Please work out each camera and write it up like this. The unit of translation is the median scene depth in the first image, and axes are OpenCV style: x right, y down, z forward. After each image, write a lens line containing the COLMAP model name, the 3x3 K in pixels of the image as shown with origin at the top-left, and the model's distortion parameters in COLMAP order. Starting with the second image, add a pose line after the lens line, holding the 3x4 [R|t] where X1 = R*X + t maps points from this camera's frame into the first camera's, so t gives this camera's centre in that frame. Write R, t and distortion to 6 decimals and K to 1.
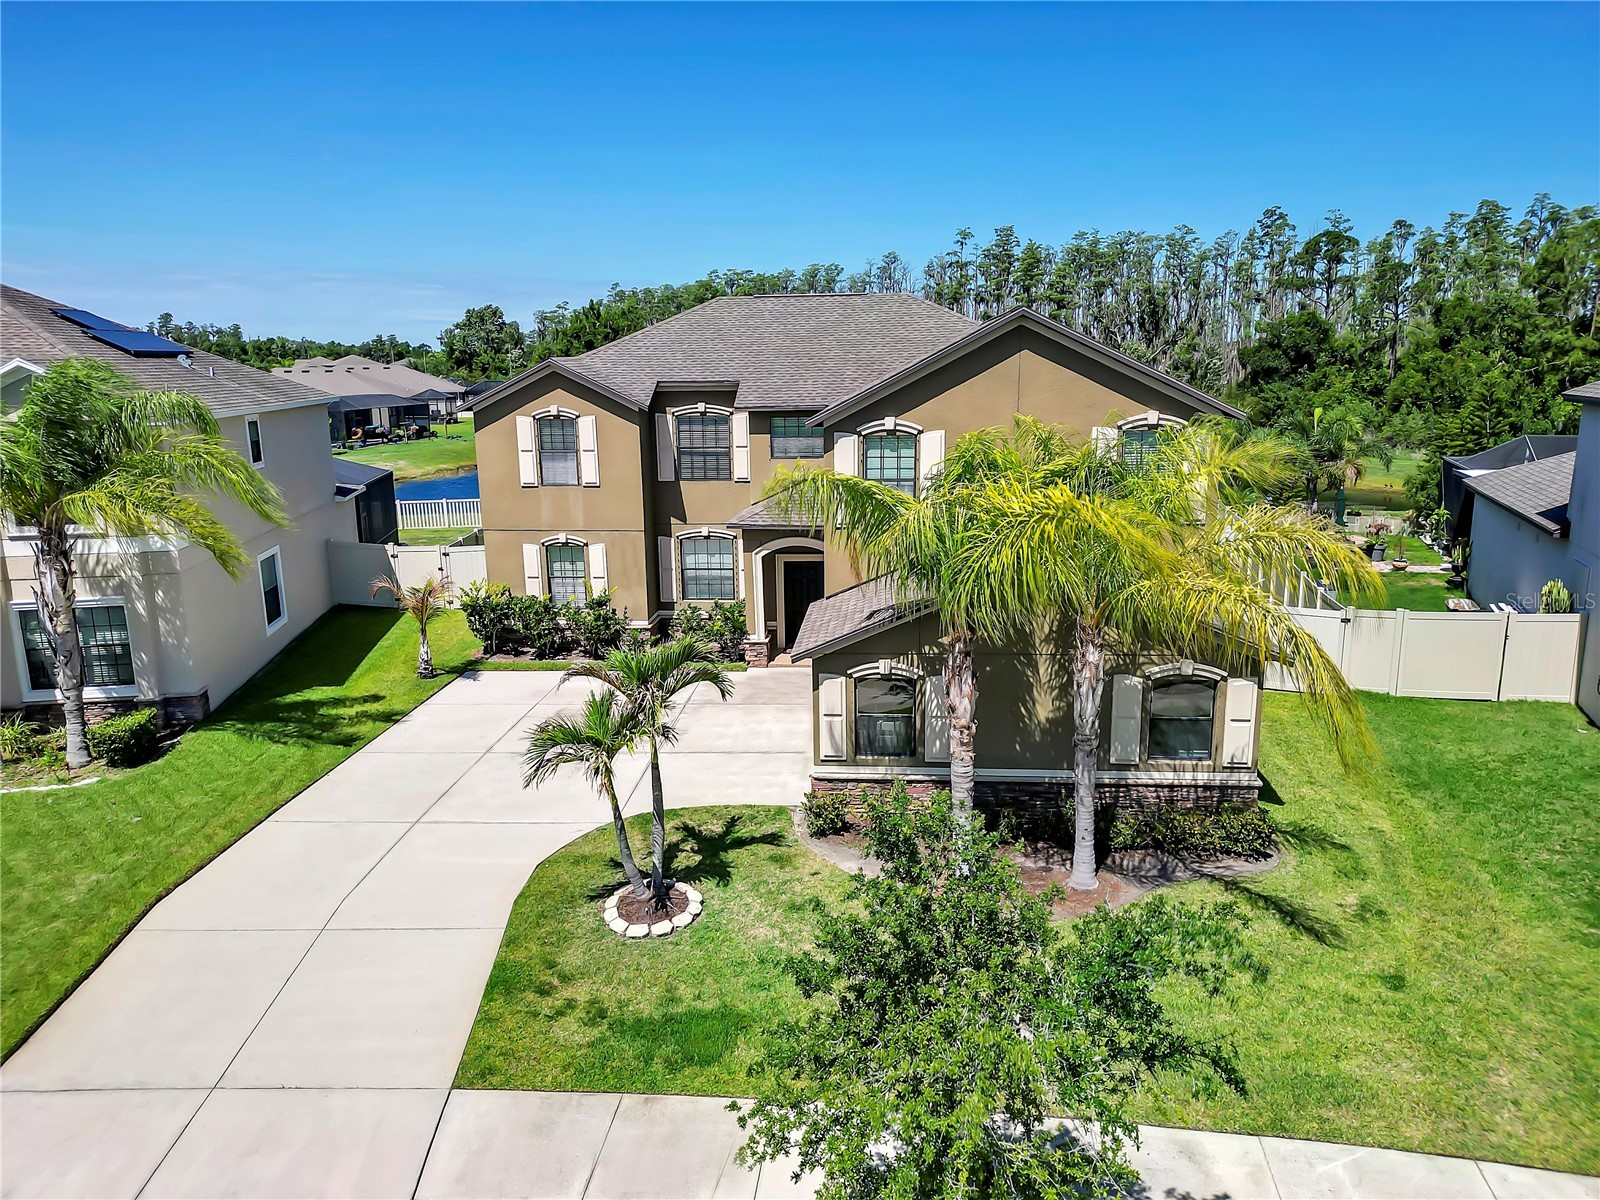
lens RADIAL K [[1119.5, 0, 806.1], [0, 1119.5, 606.3], [0, 0, 1]] dist [0.070413, -0.076319]
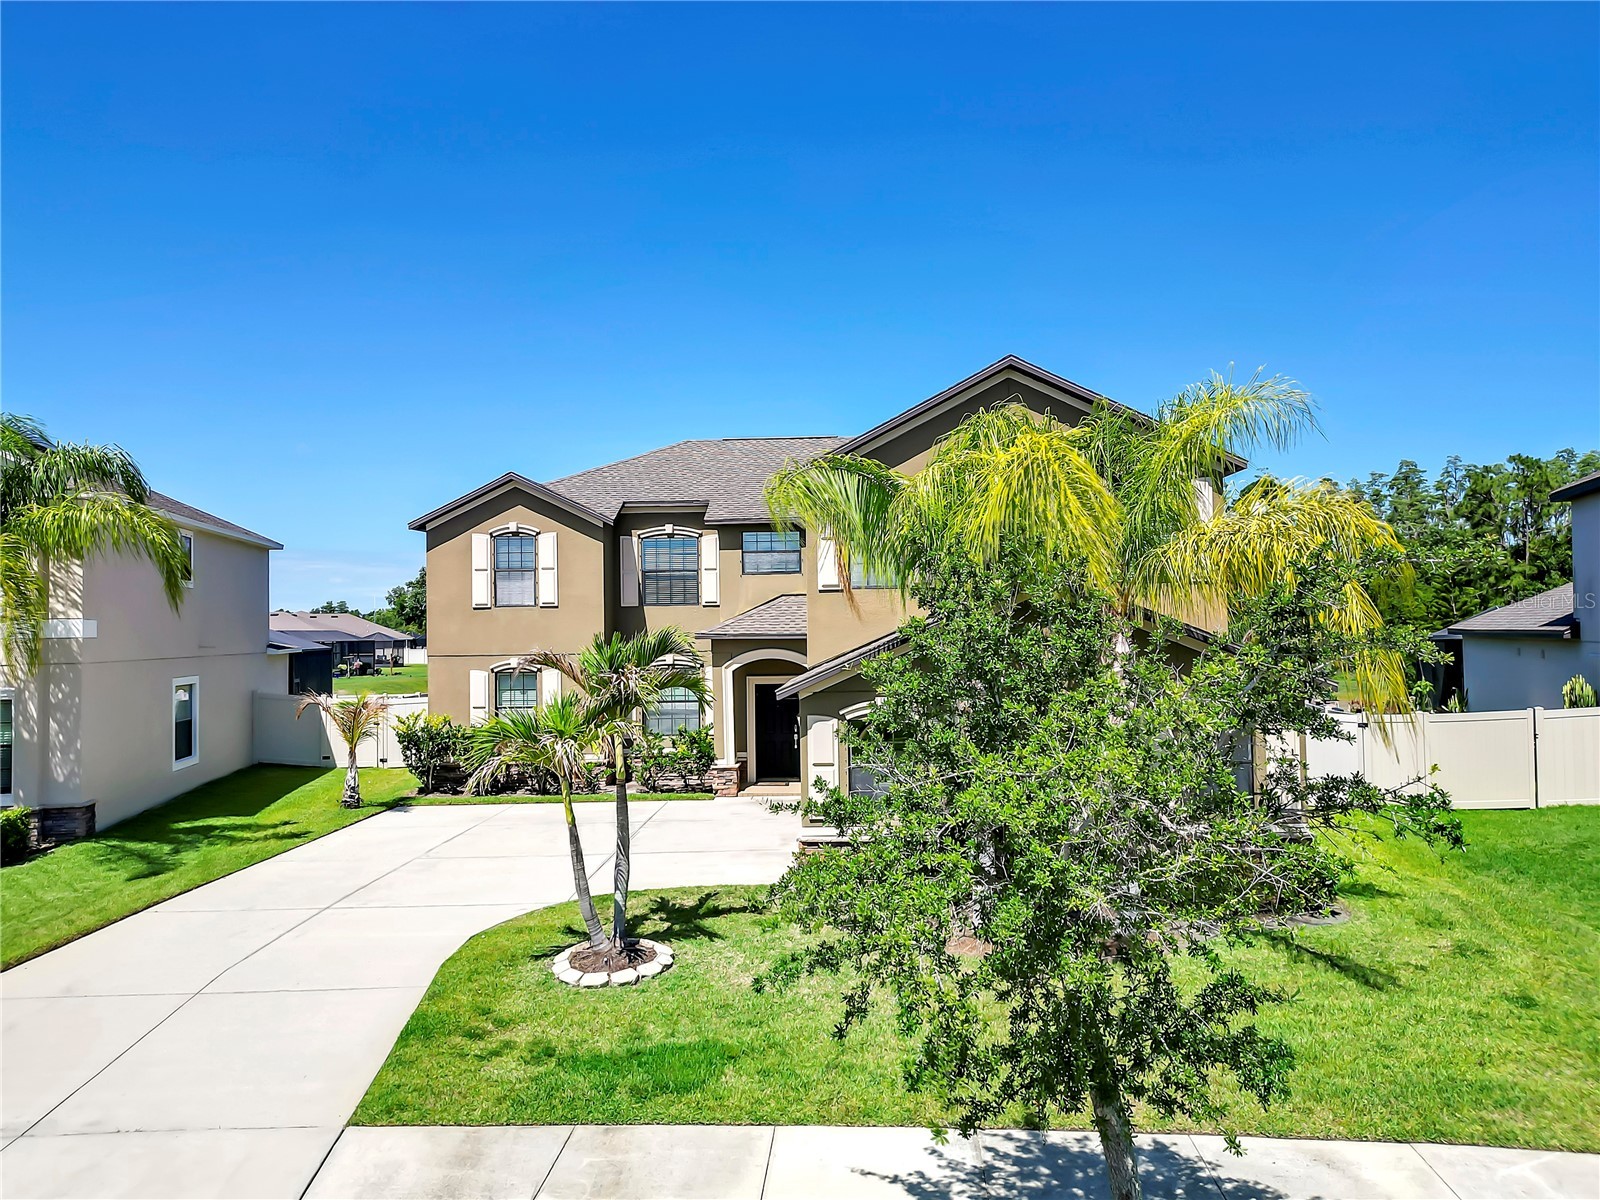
lens RADIAL K [[1138.7, 0, 806.7], [0, 1138.7, 599.7], [0, 0, 1]] dist [0.054981, -0.055470]
pose [[0.999089, 0.001035, 0.042671, -0.018329], [0.009401, 0.969822, -0.243632, 0.126438], [-0.041635, 0.243812, 0.968928, 0.073103]]
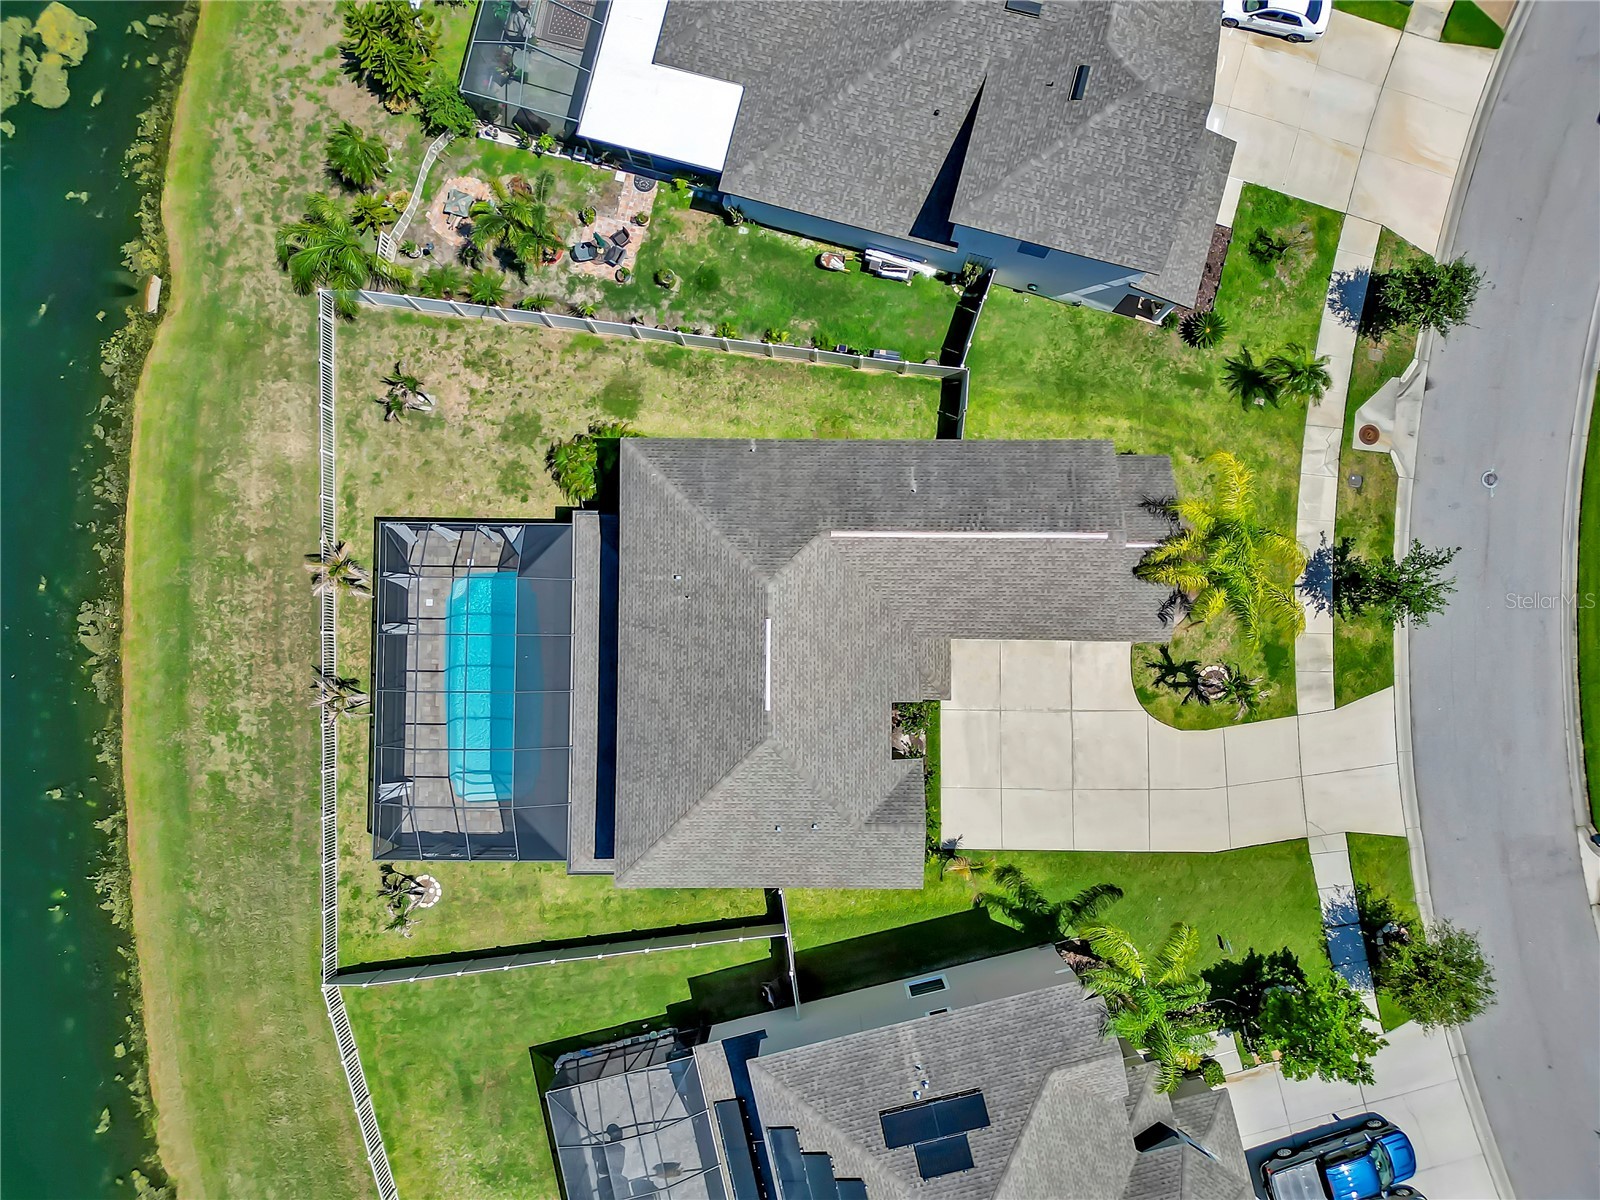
lens RADIAL K [[1119.5, 0, 806.1], [0, 1119.5, 606.3], [0, 0, 1]] dist [0.070413, -0.076319]
pose [[-0.079172, -0.995061, 0.059875, -0.016194], [0.226835, 0.040505, 0.973091, -1.749477], [-0.970710, 0.090623, 0.222508, 0.803561]]
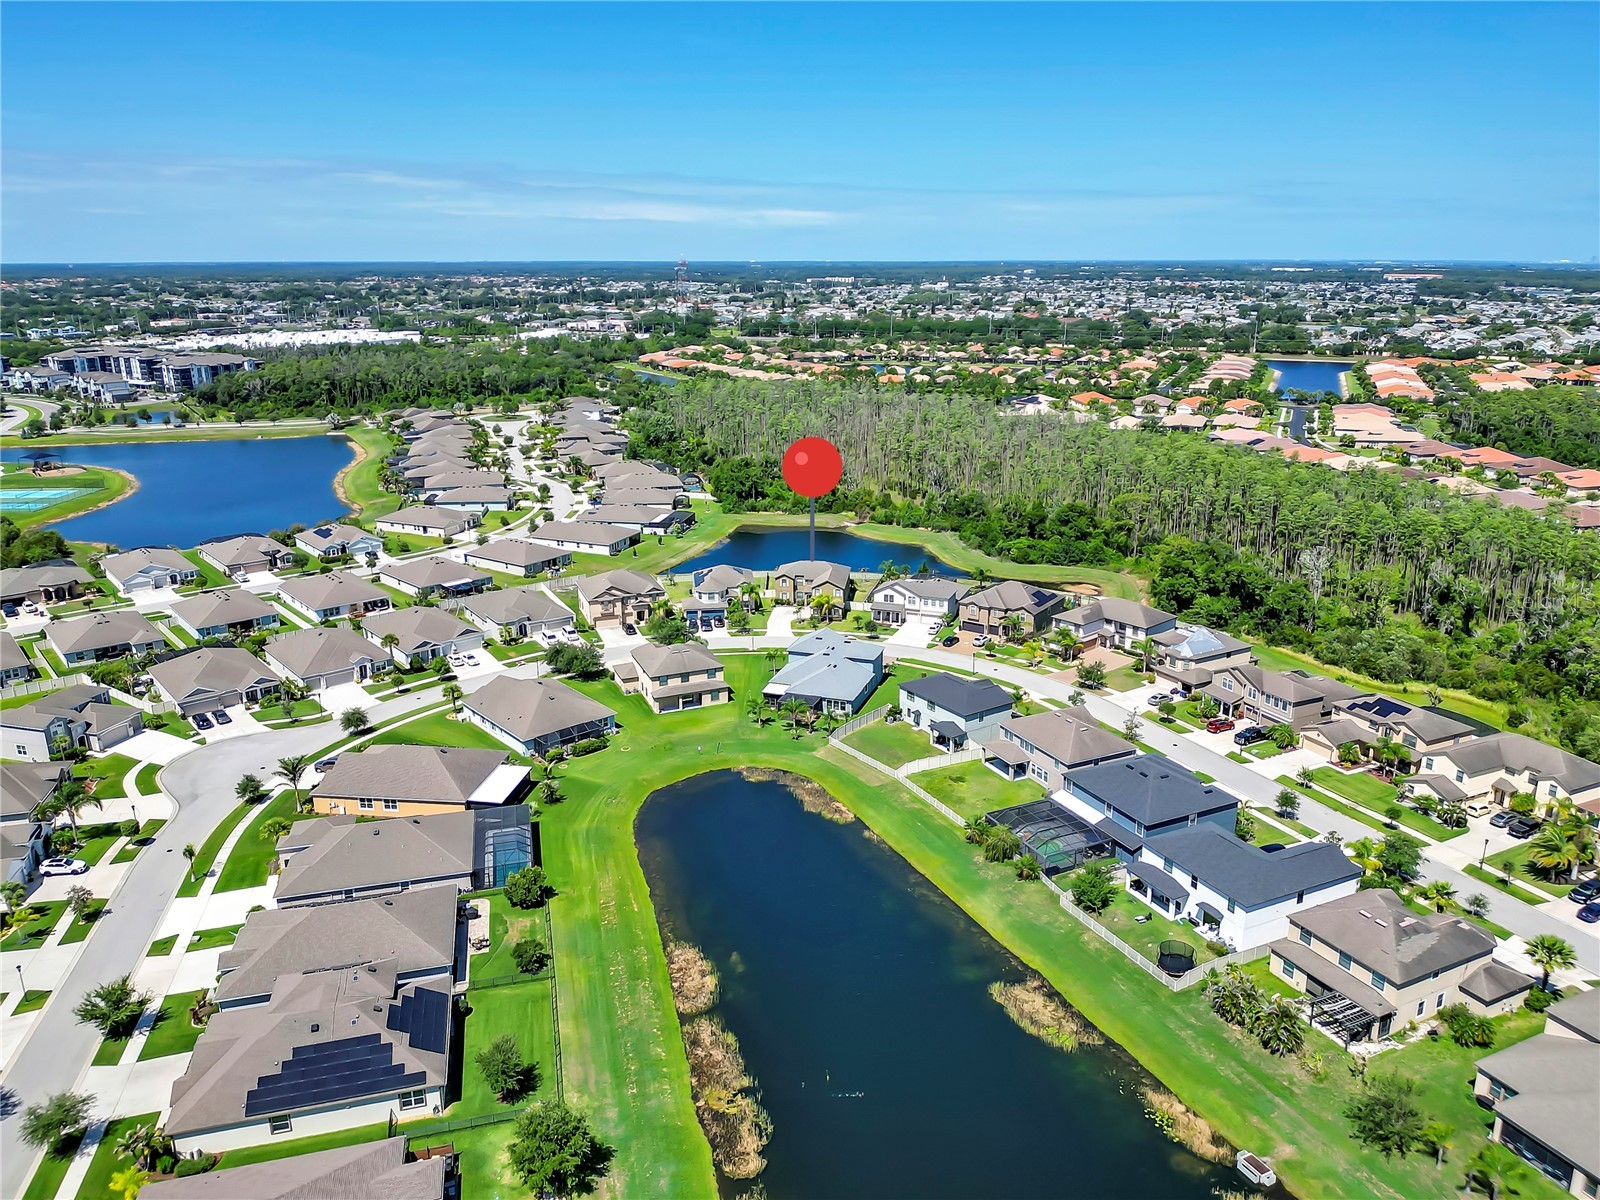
lens RADIAL K [[1113.1, 0, 803.6], [0, 1113.1, 597.2], [0, 0, 1]] dist [0.049003, -0.077597]
pose [[0.999457, 0.018907, -0.027004, 0.192245], [-0.016972, 0.997392, 0.070147, -0.688591], [0.028260, -0.069650, 0.997171, -8.380459]]
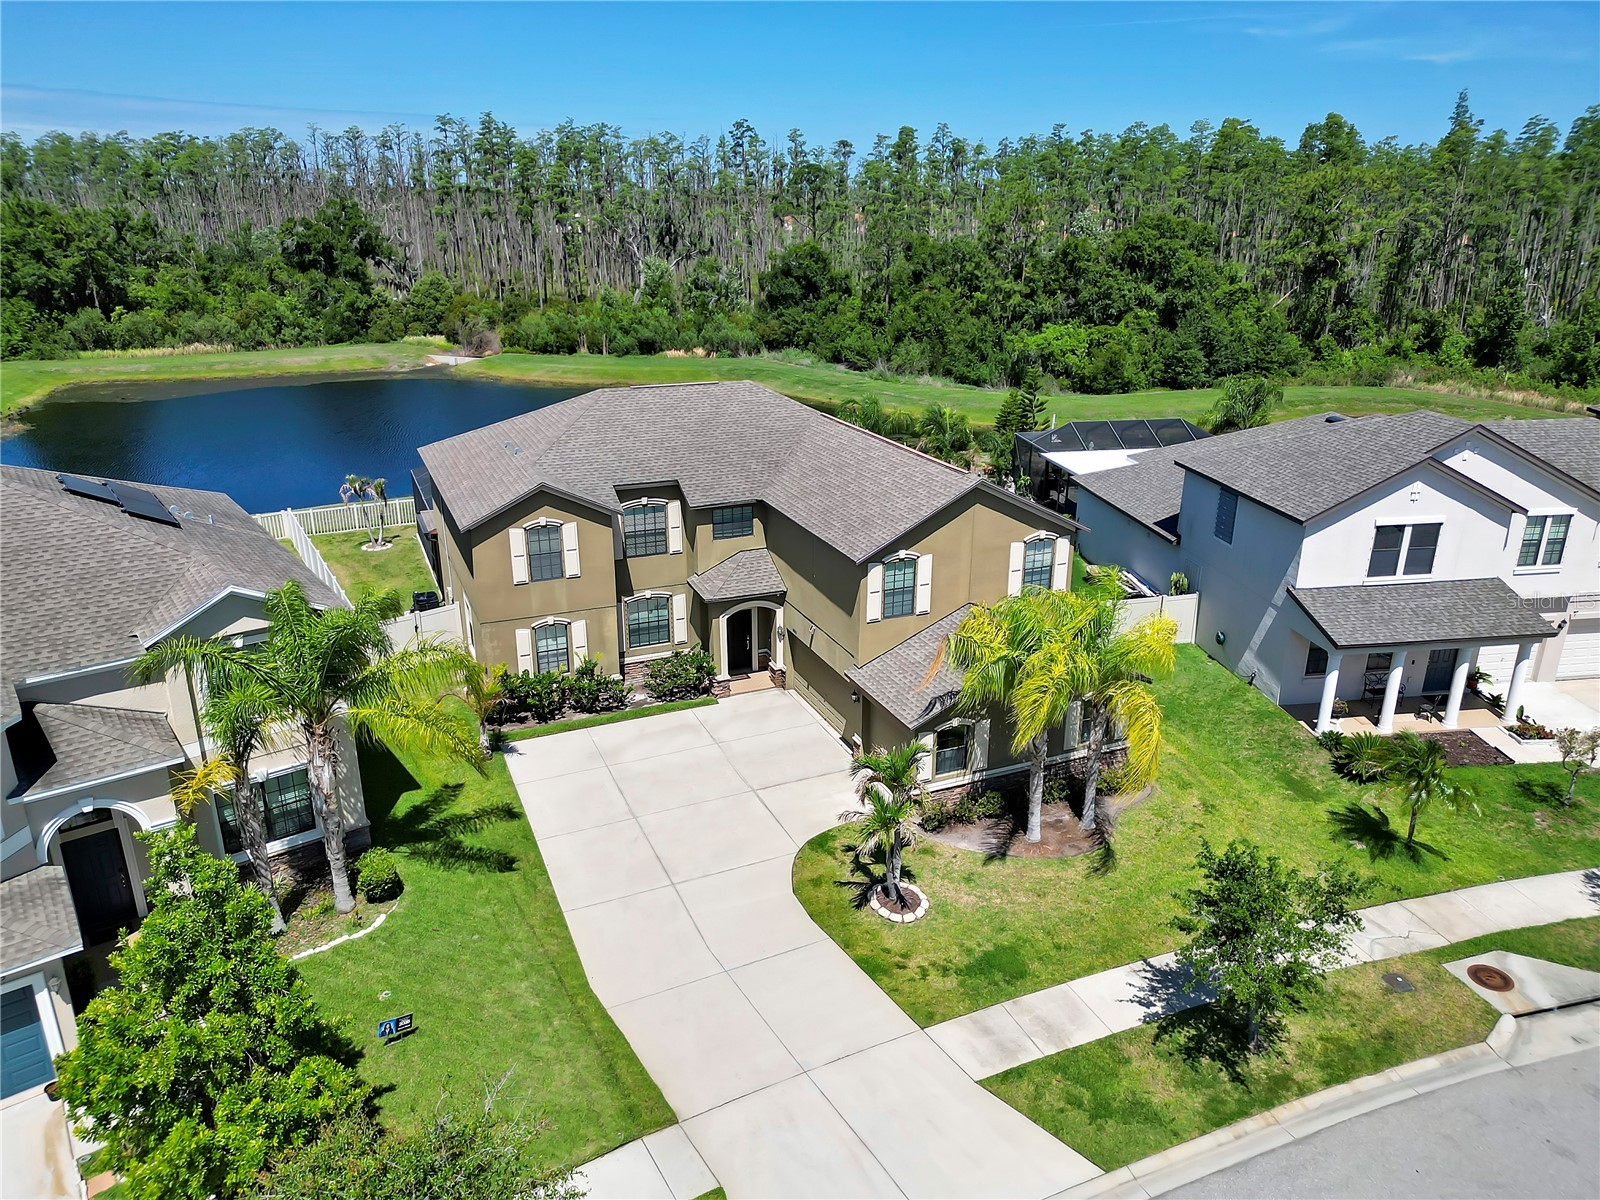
lens RADIAL K [[1119.5, 0, 806.1], [0, 1119.5, 606.3], [0, 0, 1]] dist [0.070413, -0.076319]
pose [[0.877392, -0.147847, 0.456426, -0.557965], [0.086717, 0.984535, 0.152217, -0.252285], [-0.471872, -0.093974, 0.876644, -0.210052]]
